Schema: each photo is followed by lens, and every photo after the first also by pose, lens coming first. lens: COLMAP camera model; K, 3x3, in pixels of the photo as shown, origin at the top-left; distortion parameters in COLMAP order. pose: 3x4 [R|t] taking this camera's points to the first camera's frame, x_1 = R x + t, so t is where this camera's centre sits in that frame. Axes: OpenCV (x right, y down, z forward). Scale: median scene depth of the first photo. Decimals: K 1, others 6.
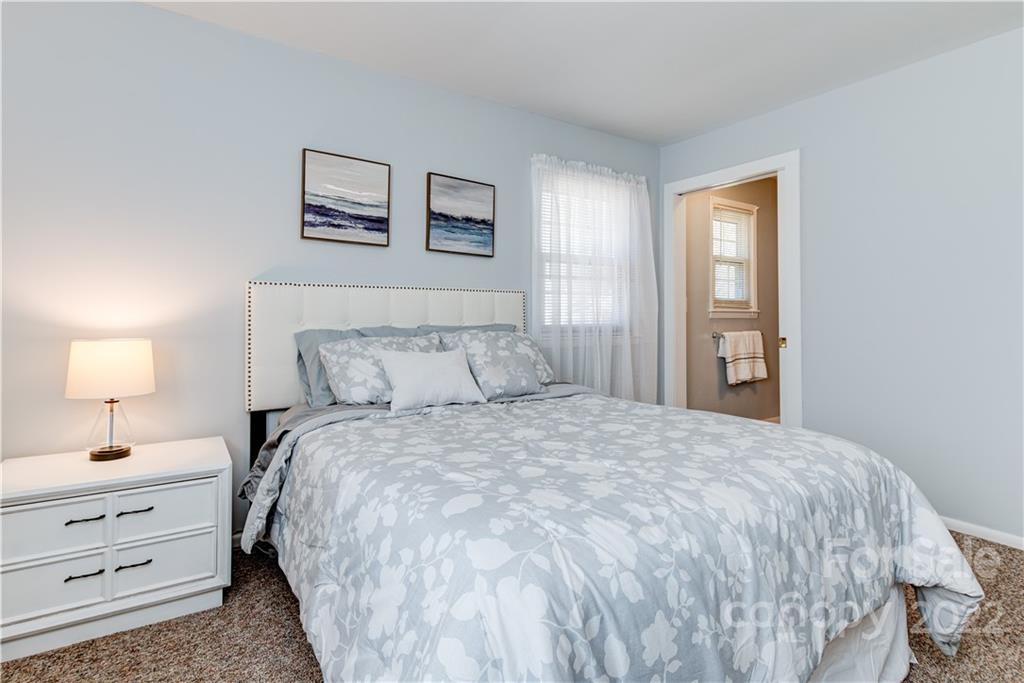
lens RADIAL K [[519.1, 0, 511.4], [0, 519.1, 315.0], [0, 0, 1]] dist [0.014737, -0.000091]
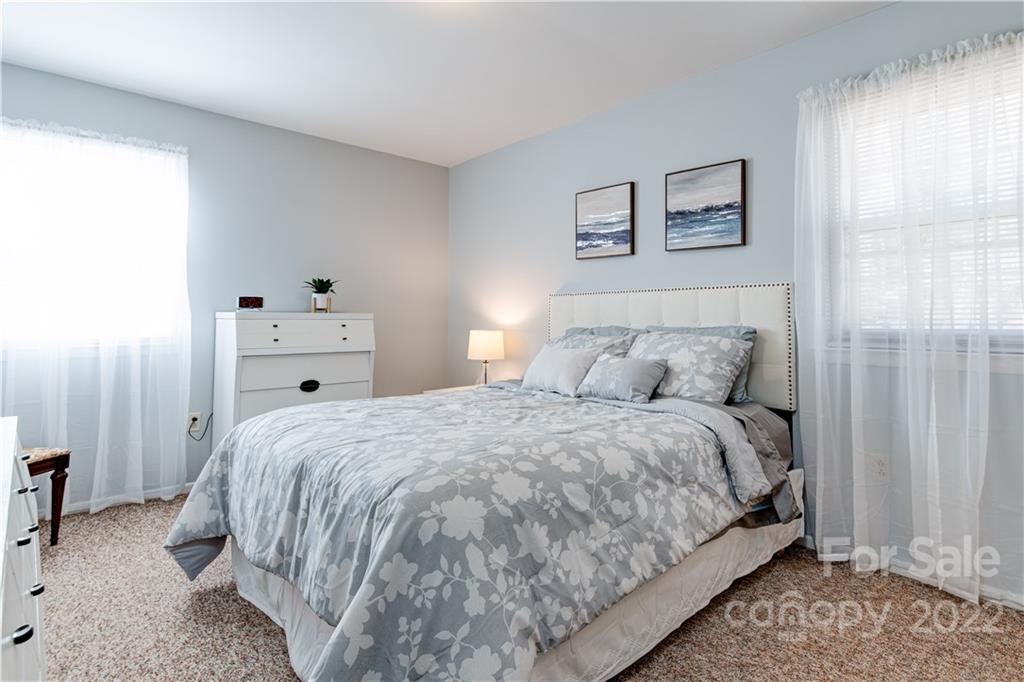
lens RADIAL K [[519.1, 0, 511.4], [0, 519.1, 314.5], [0, 0, 1]] dist [0.014737, -0.000091]
pose [[0.144475, -0.008744, -0.989470, 0.792891], [0.007524, 0.999942, -0.007738, 0.002960], [0.989480, -0.006327, 0.144532, 0.556036]]
